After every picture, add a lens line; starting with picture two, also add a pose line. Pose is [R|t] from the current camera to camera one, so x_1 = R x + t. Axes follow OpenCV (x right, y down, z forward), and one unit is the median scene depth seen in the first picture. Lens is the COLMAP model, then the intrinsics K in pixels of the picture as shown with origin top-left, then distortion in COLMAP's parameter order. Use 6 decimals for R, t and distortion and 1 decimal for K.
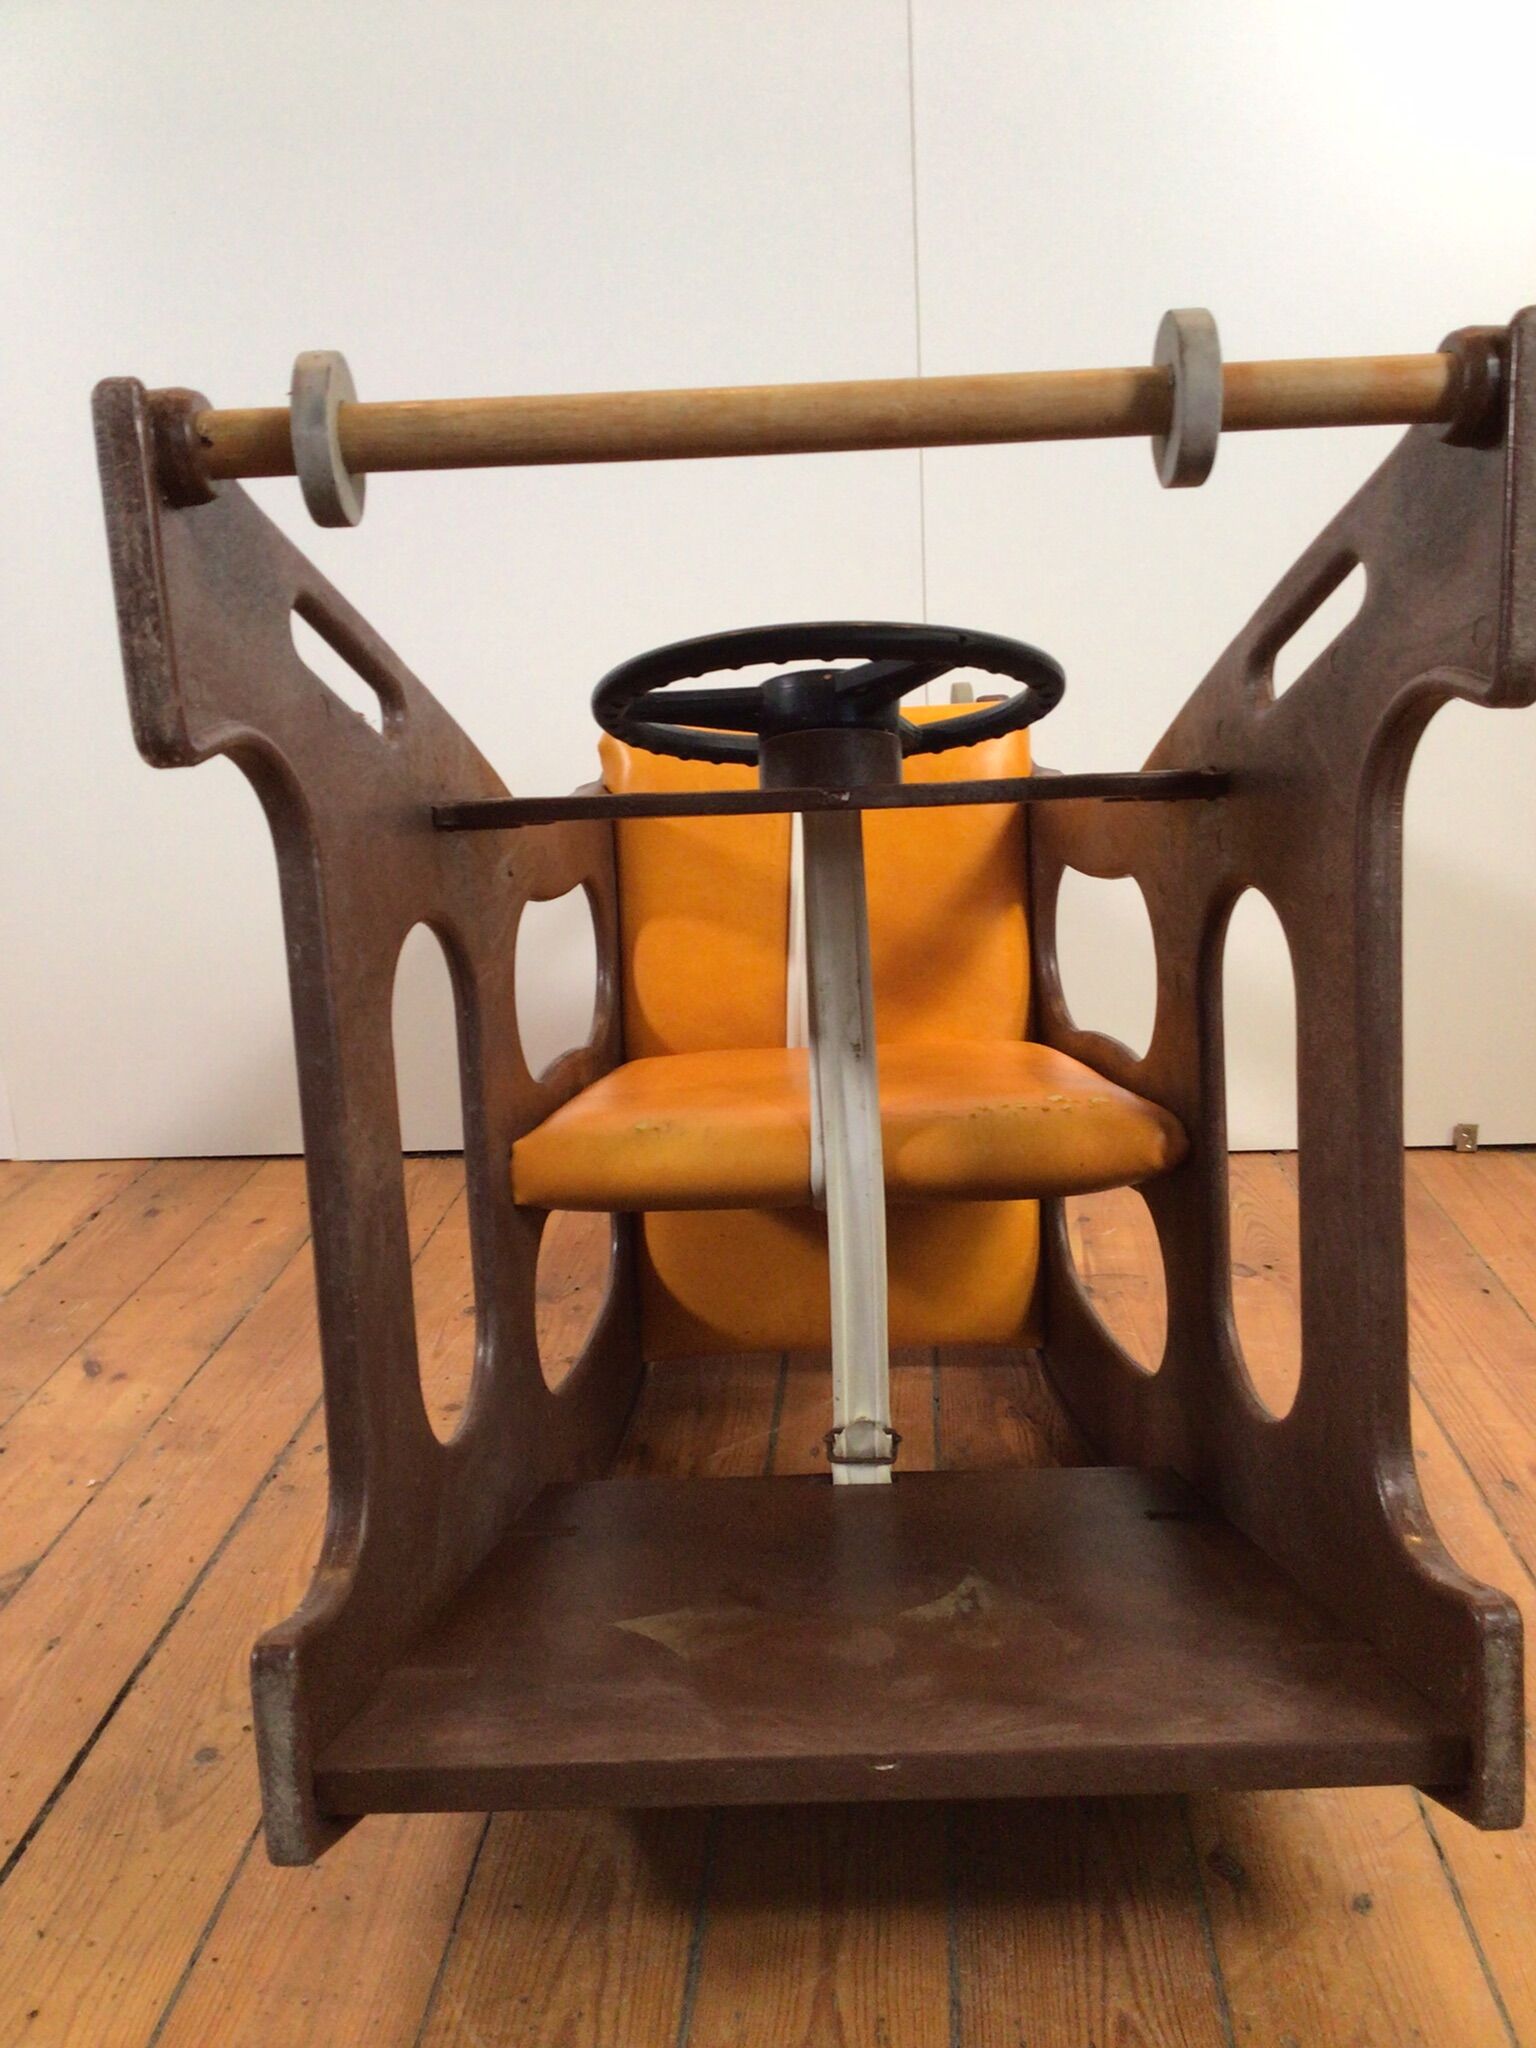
lens RADIAL K [[1824.4, 0, 749.5], [0, 1824.4, 1038.6], [0, 0, 1]] dist [0.097459, -0.168404]
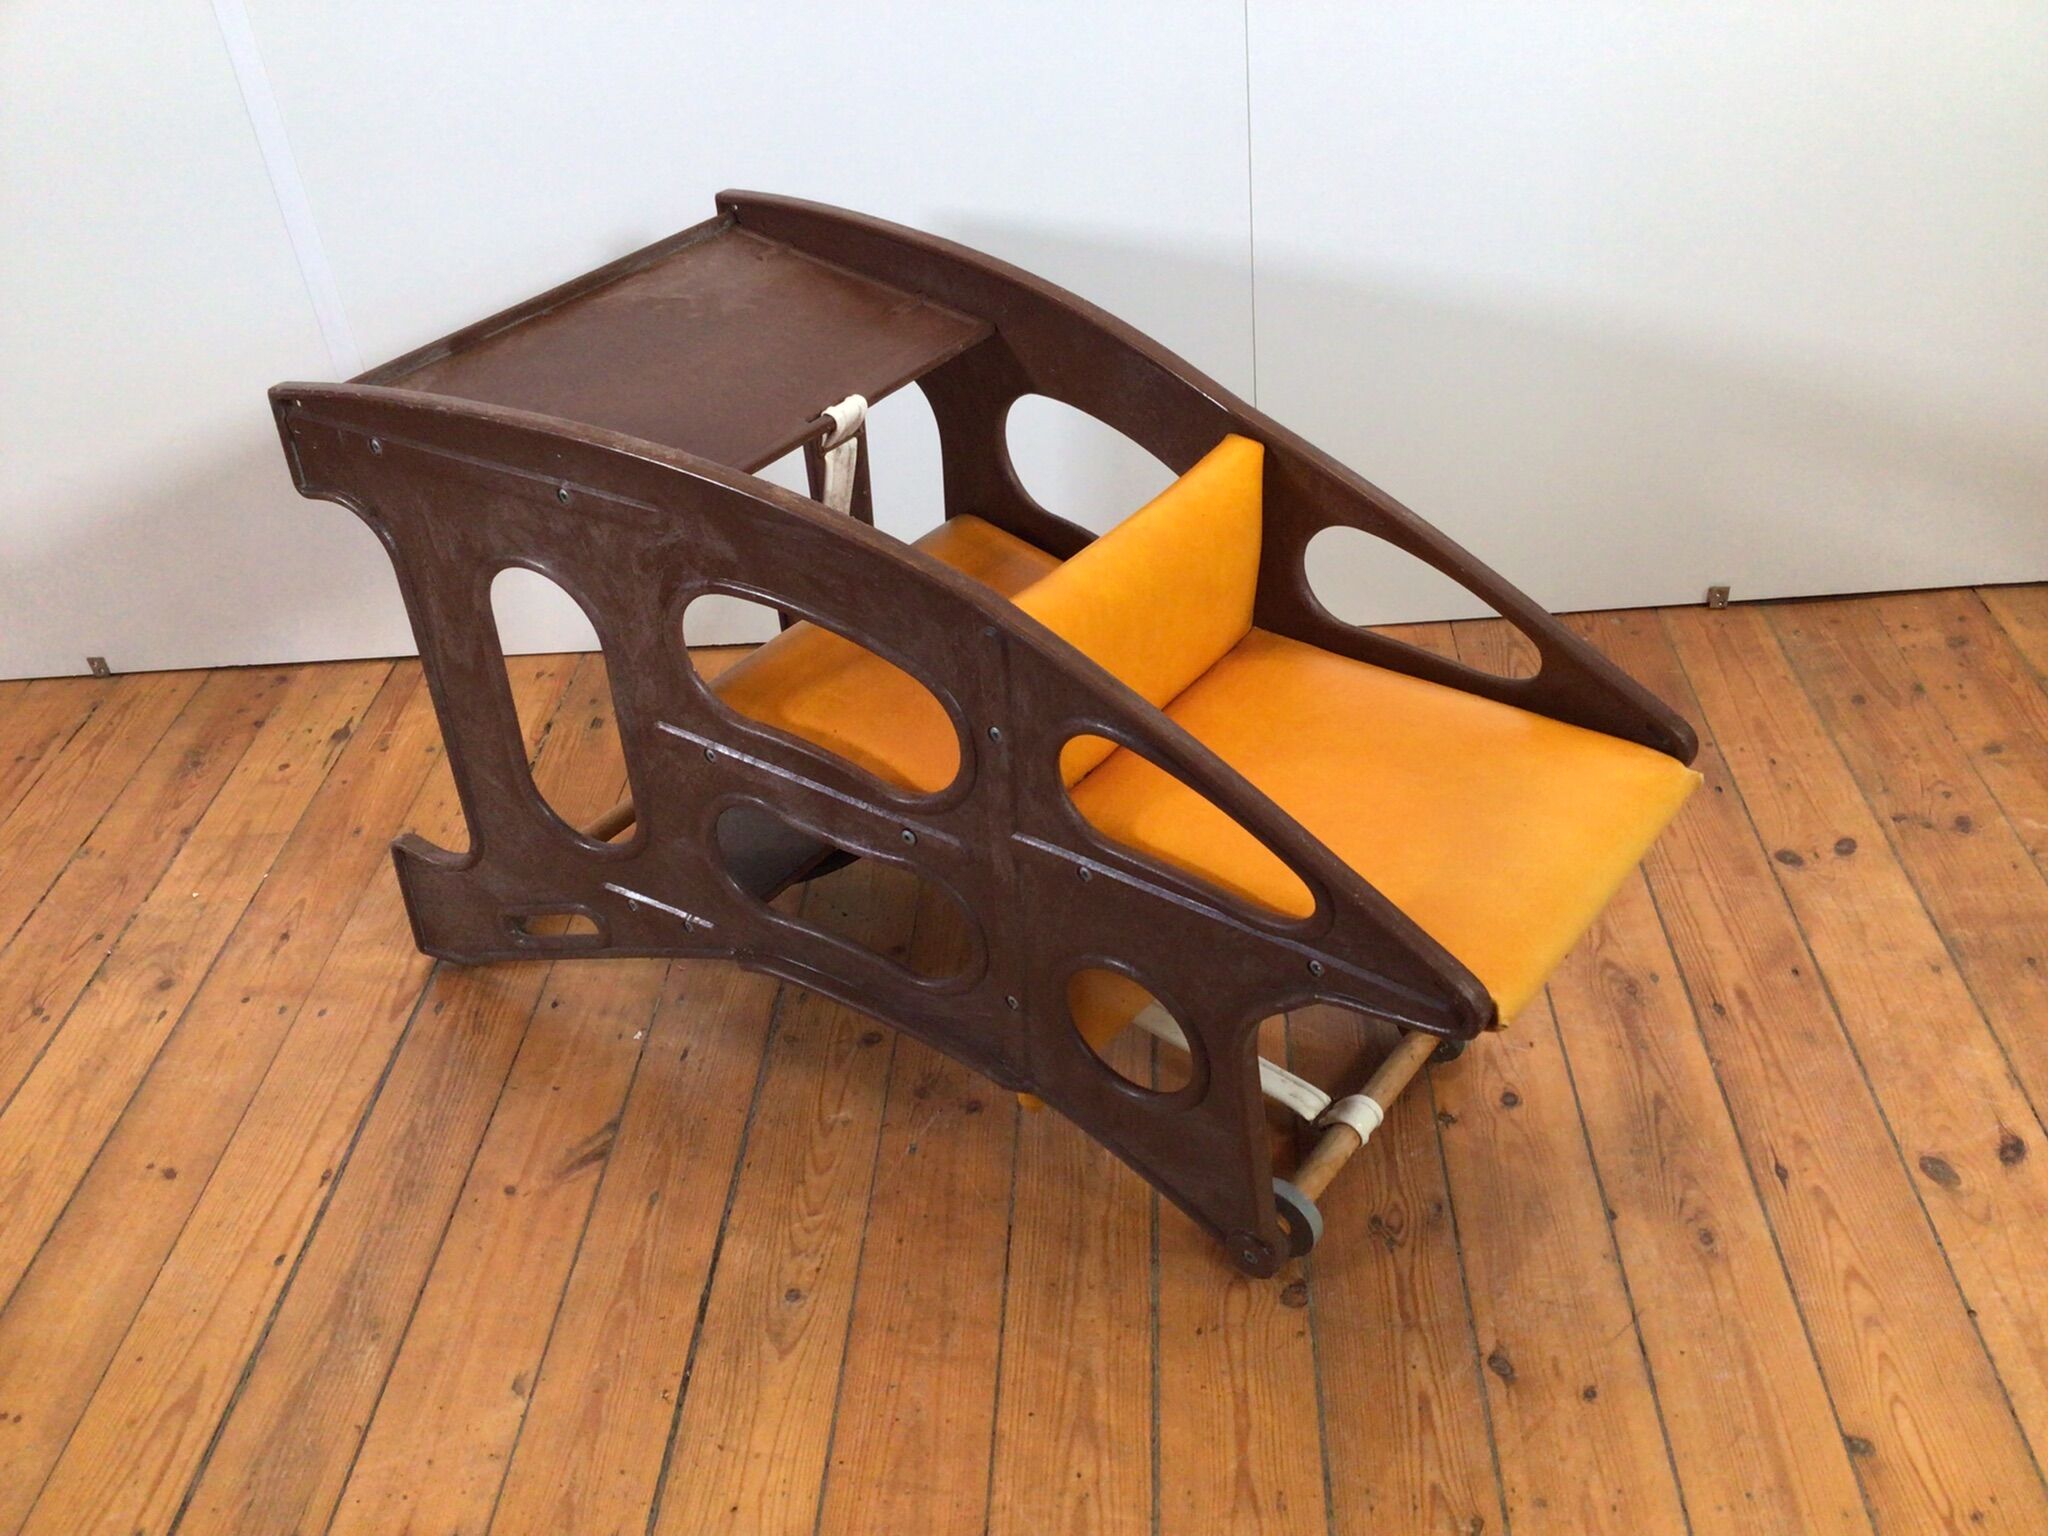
lens RADIAL K [[1824.4, 0, 1045.3], [0, 1824.4, 763.7], [0, 0, 1]] dist [0.097459, -0.168404]
pose [[0.998542, -0.053817, 0.004195, -0.068505], [0.049297, 0.940807, 0.335338, -0.396512], [-0.021994, -0.334643, 0.942088, -0.180744]]
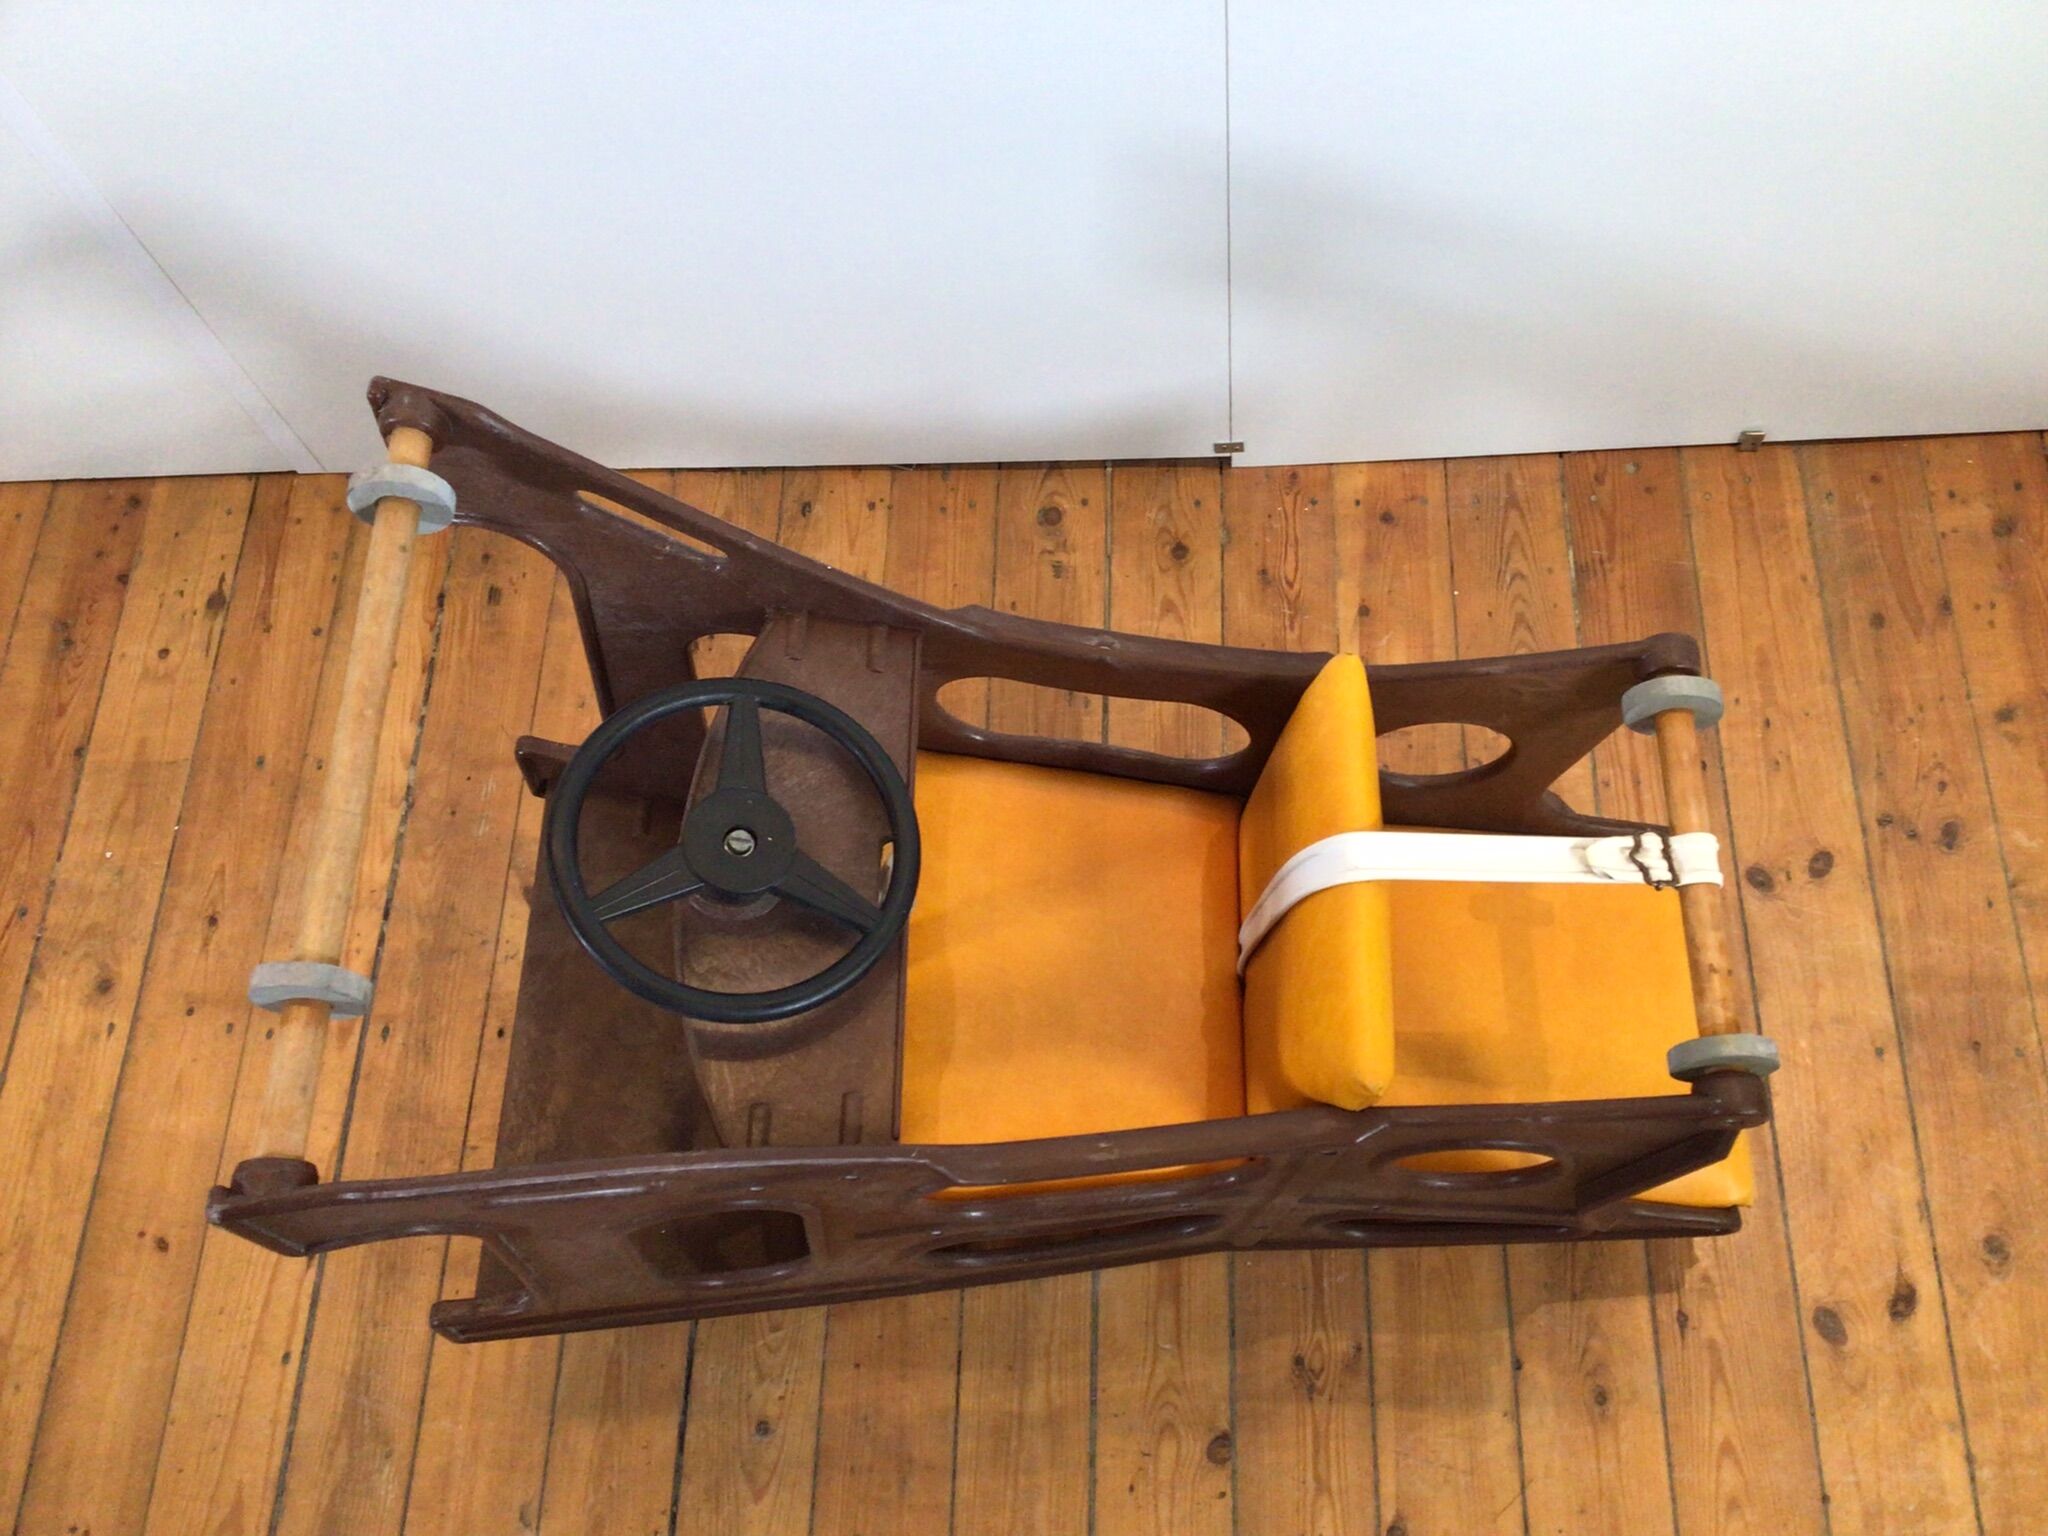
lens RADIAL K [[1824.4, 0, 1046.0], [0, 1824.4, 772.8], [0, 0, 1]] dist [0.097459, -0.168404]
pose [[0.997321, -0.069584, -0.022577, 0.017750], [0.062142, 0.642971, 0.763365, -0.969205], [-0.038602, -0.762723, 0.645573, 0.336964]]
